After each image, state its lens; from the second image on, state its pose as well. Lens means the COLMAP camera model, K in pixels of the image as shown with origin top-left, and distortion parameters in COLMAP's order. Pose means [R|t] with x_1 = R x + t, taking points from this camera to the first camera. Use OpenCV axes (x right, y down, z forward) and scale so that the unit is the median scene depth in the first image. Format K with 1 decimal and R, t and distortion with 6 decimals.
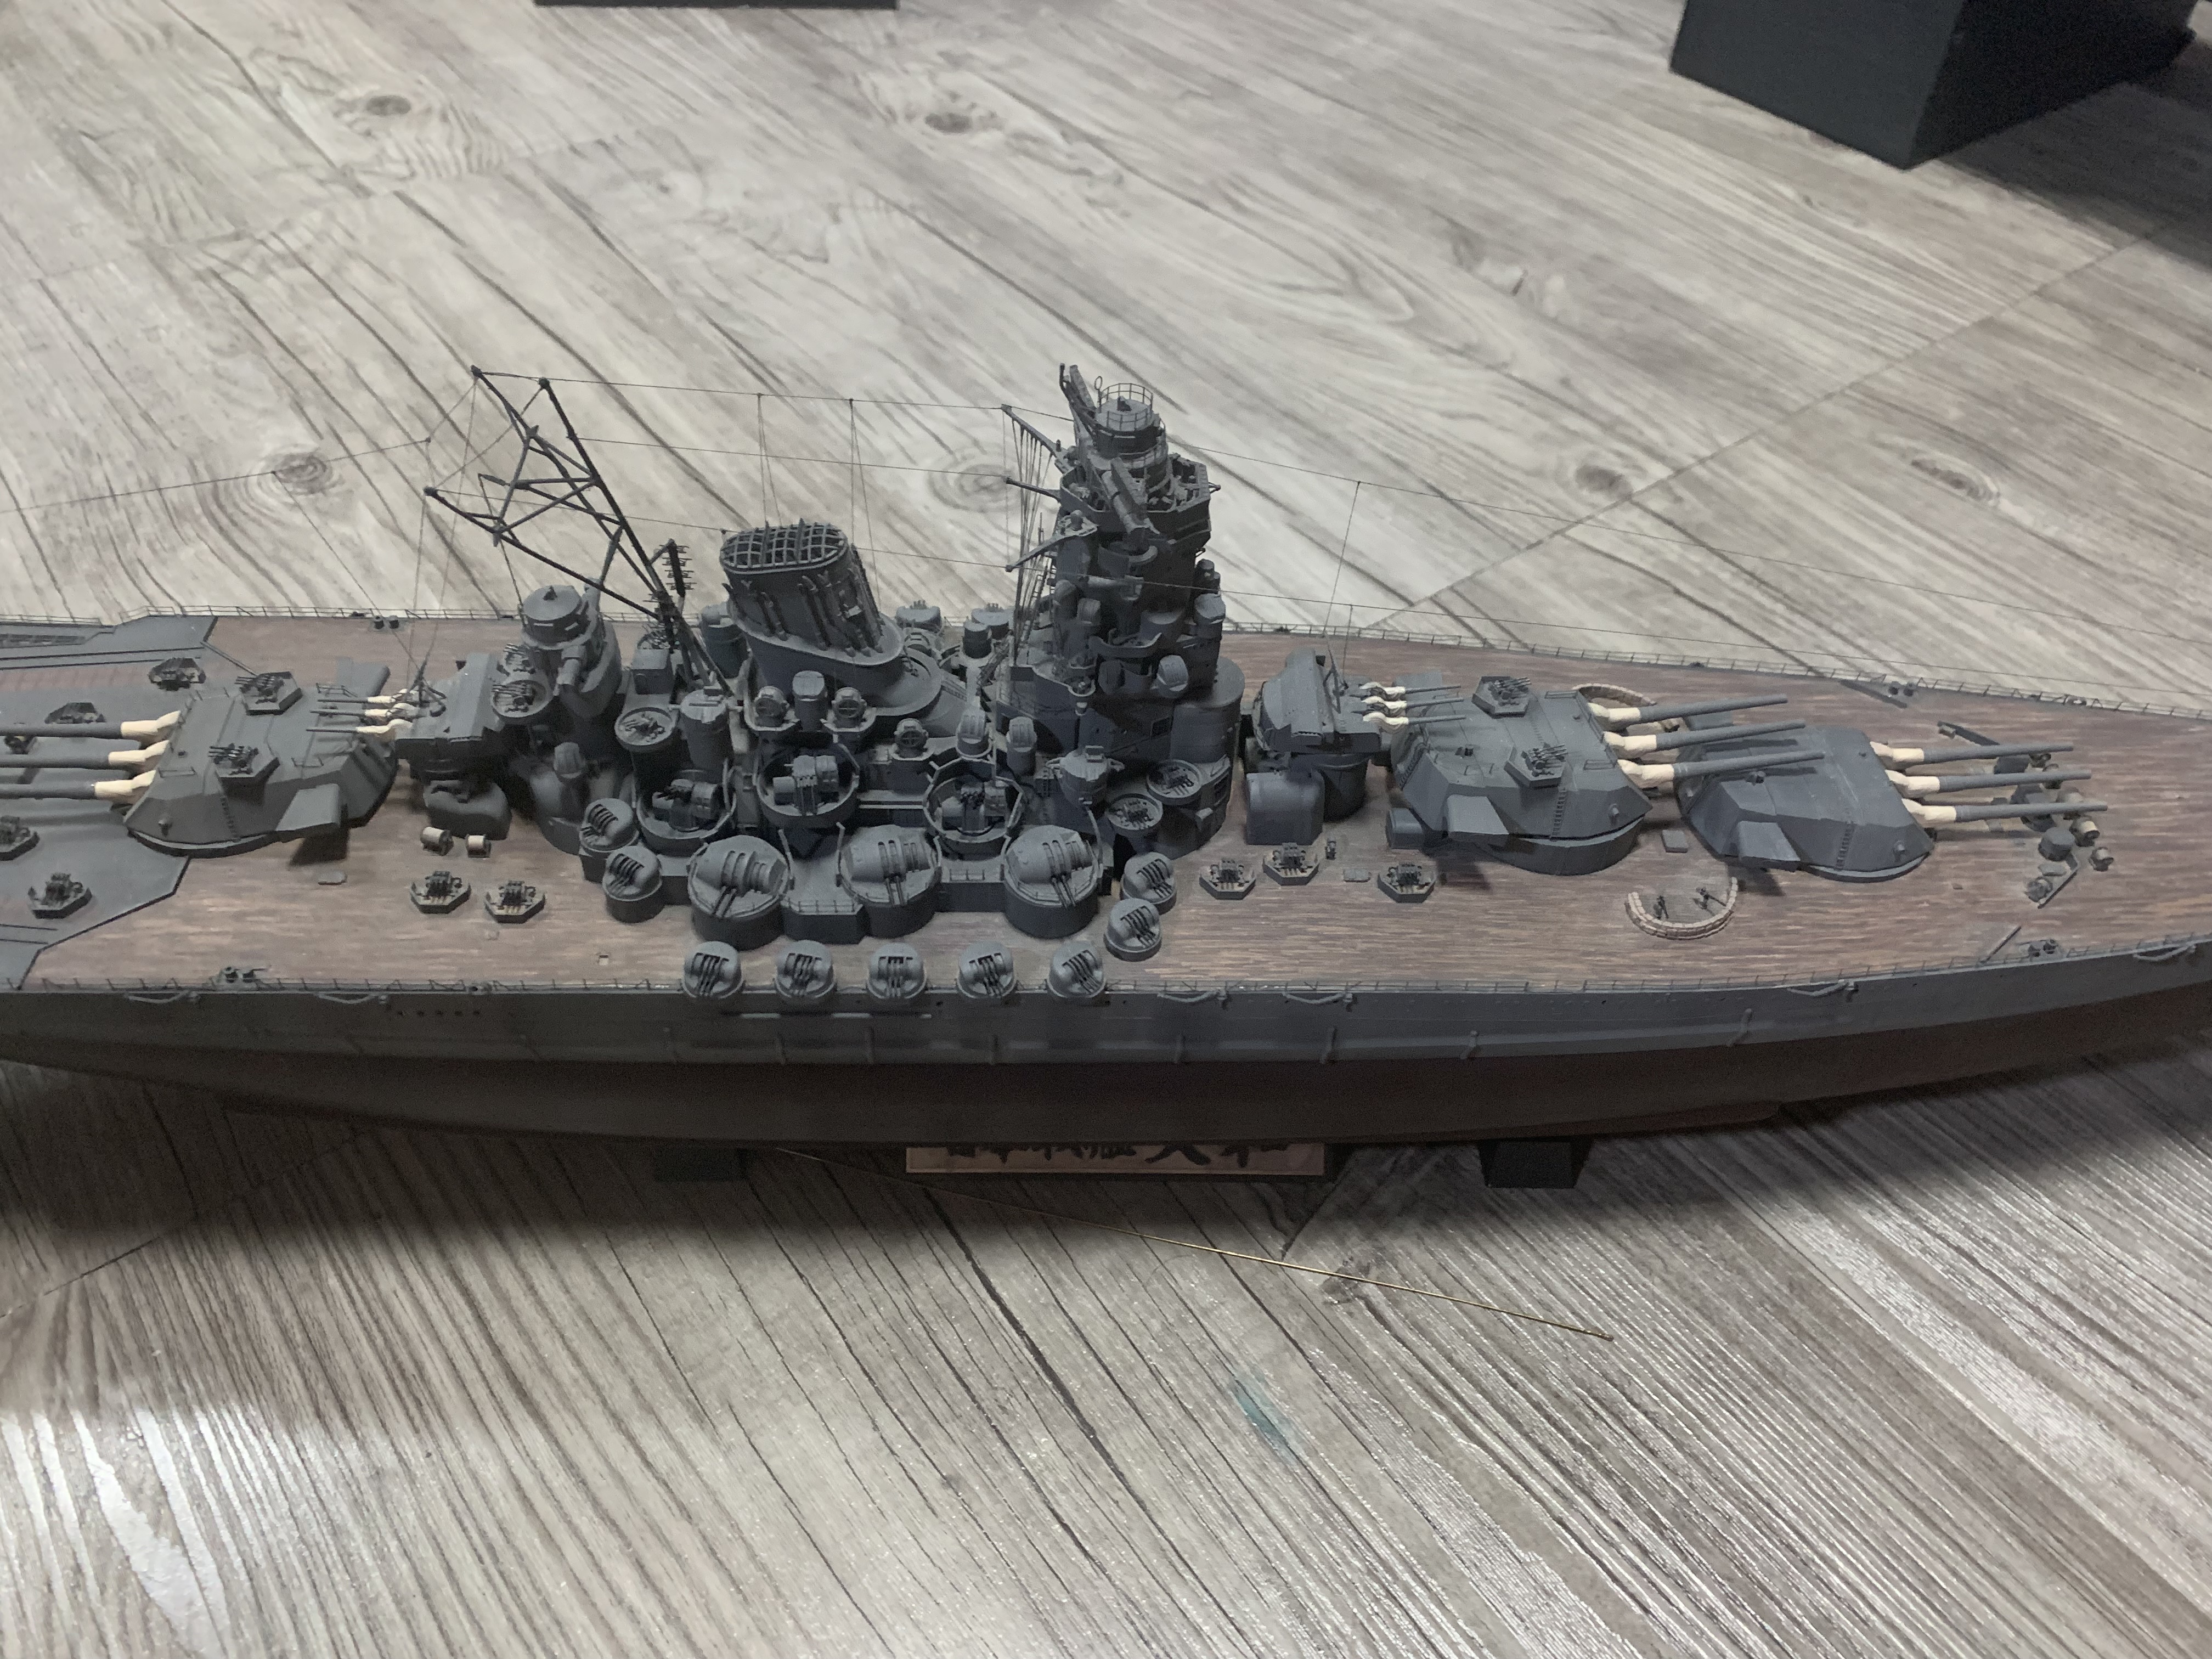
lens RADIAL K [[1749.9, 0, 1094.4], [0, 1749.9, 789.6], [0, 0, 1]] dist [0.013397, -0.012637]
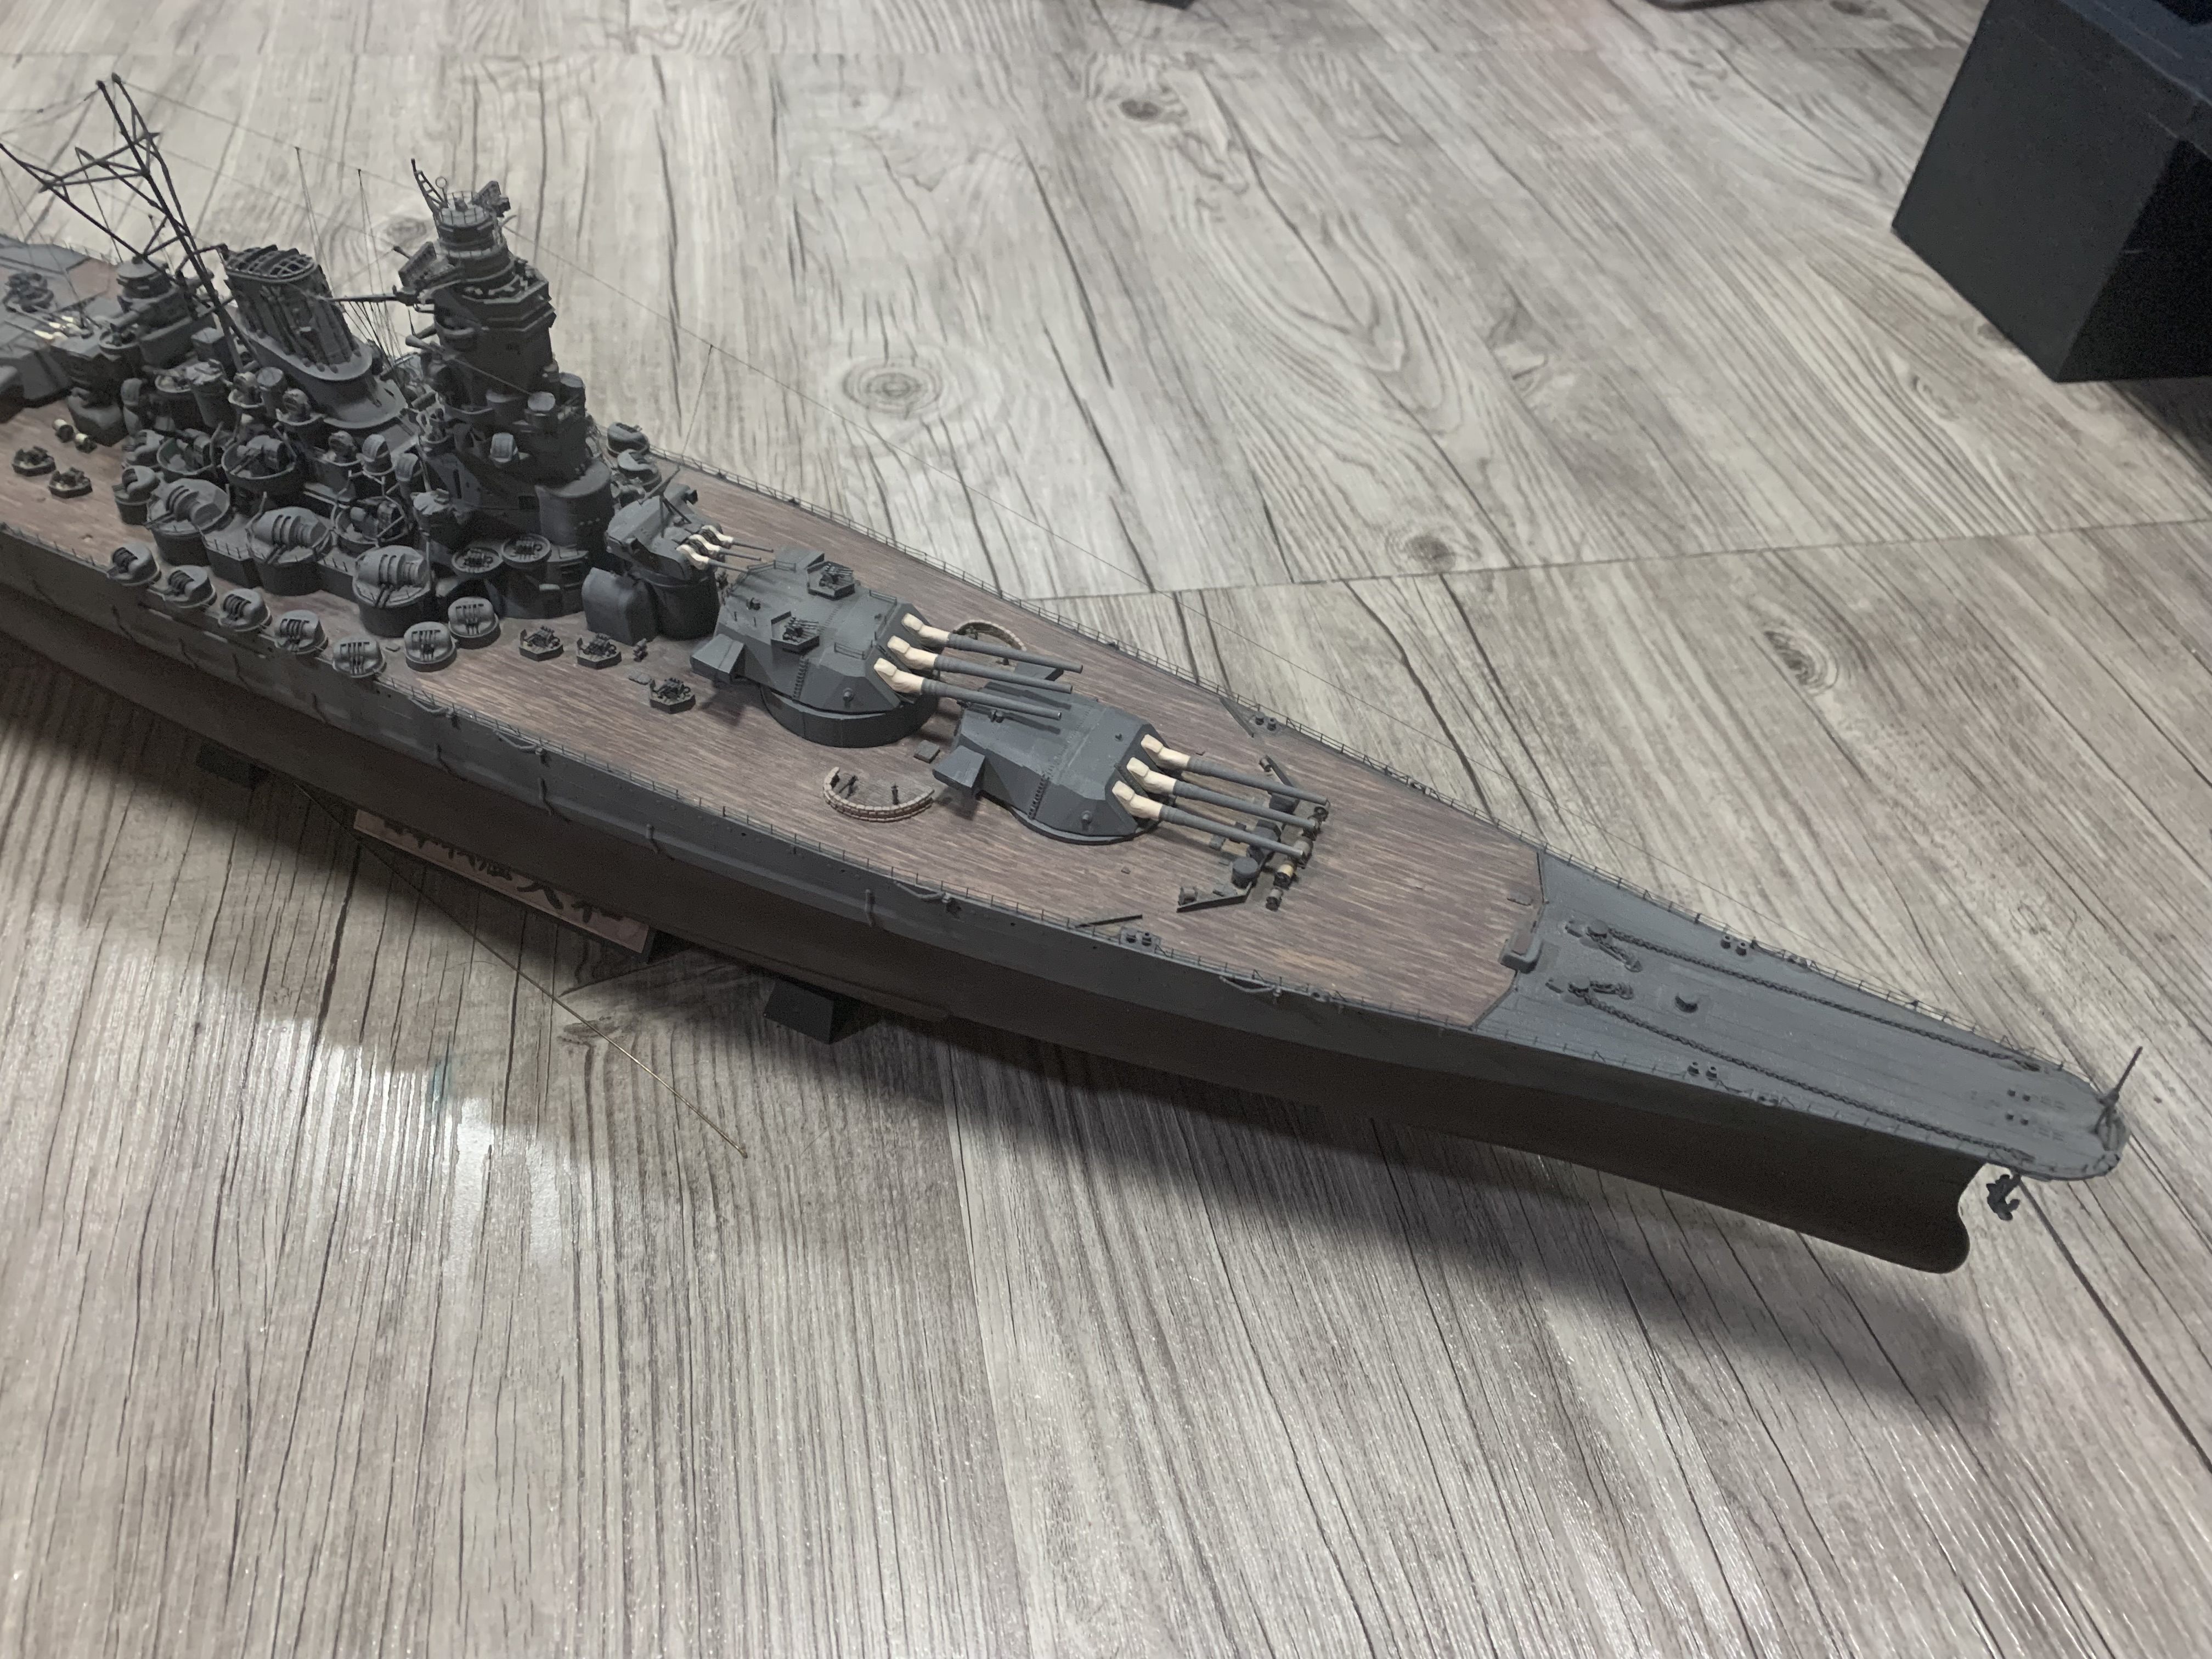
lens RADIAL K [[1749.9, 0, 1086.1], [0, 1749.9, 796.4], [0, 0, 1]] dist [0.013397, -0.012637]
pose [[0.896618, 0.331517, -0.293553, 0.740671], [-0.337347, 0.940832, 0.032126, -0.013092], [0.286835, 0.070224, 0.955403, -0.023315]]
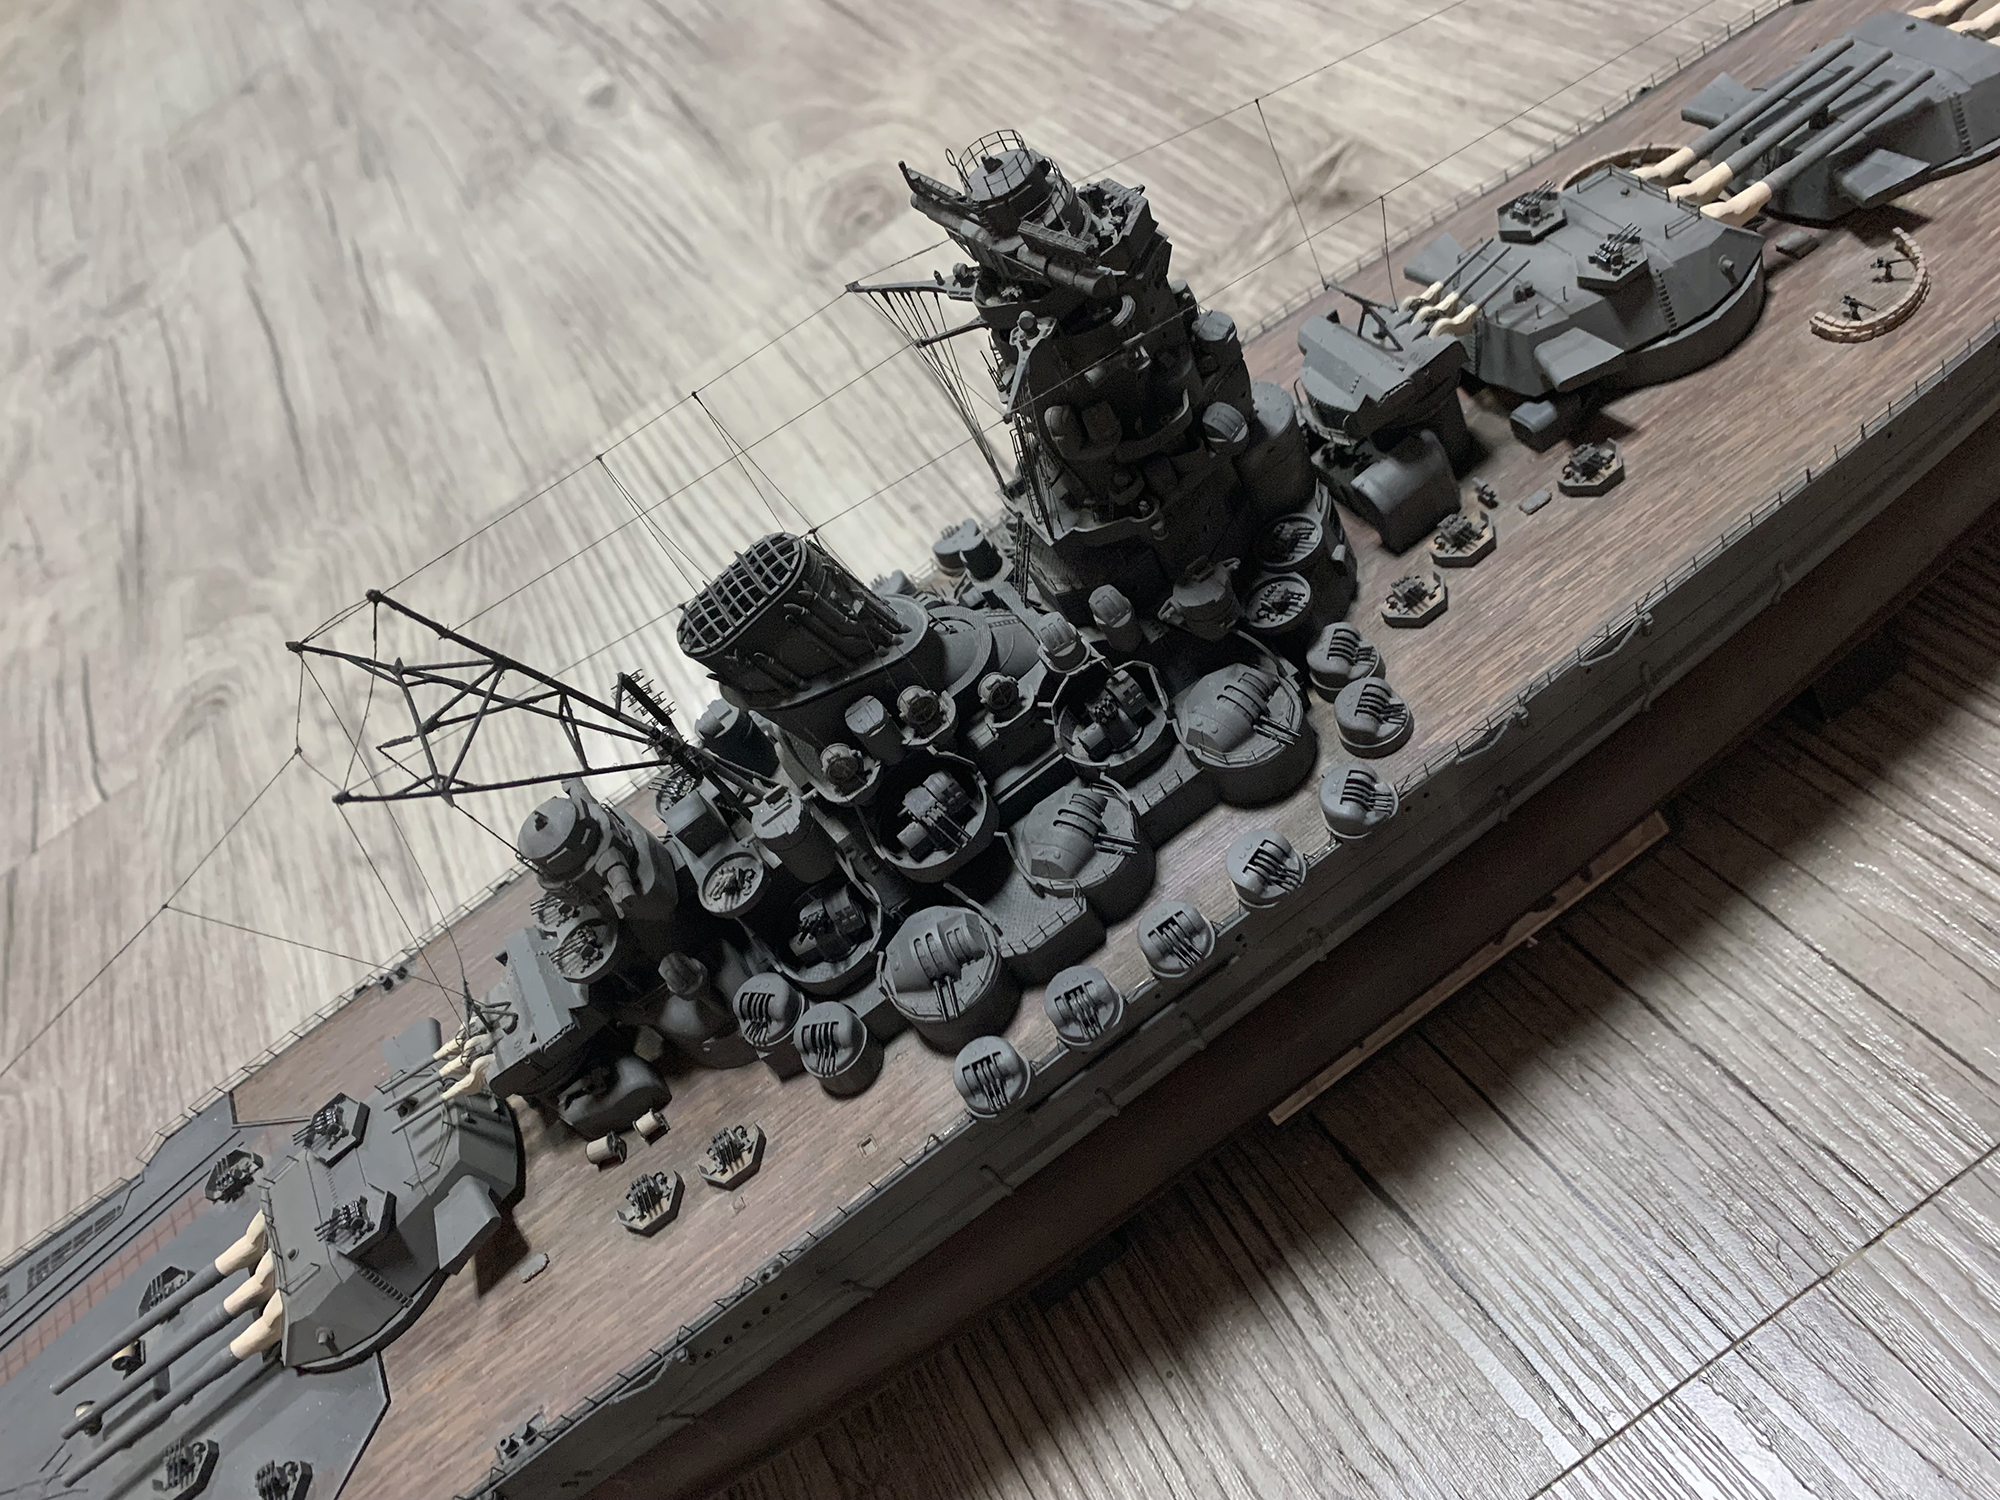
lens RADIAL K [[1582.1, 0, 974.9], [0, 1582.1, 726.9], [0, 0, 1]] dist [0.013397, -0.012637]
pose [[0.796791, -0.604236, -0.004784, -0.108602], [0.604245, 0.796798, 0.000830, -0.023437], [0.003311, -0.003552, 0.999988, 0.248056]]
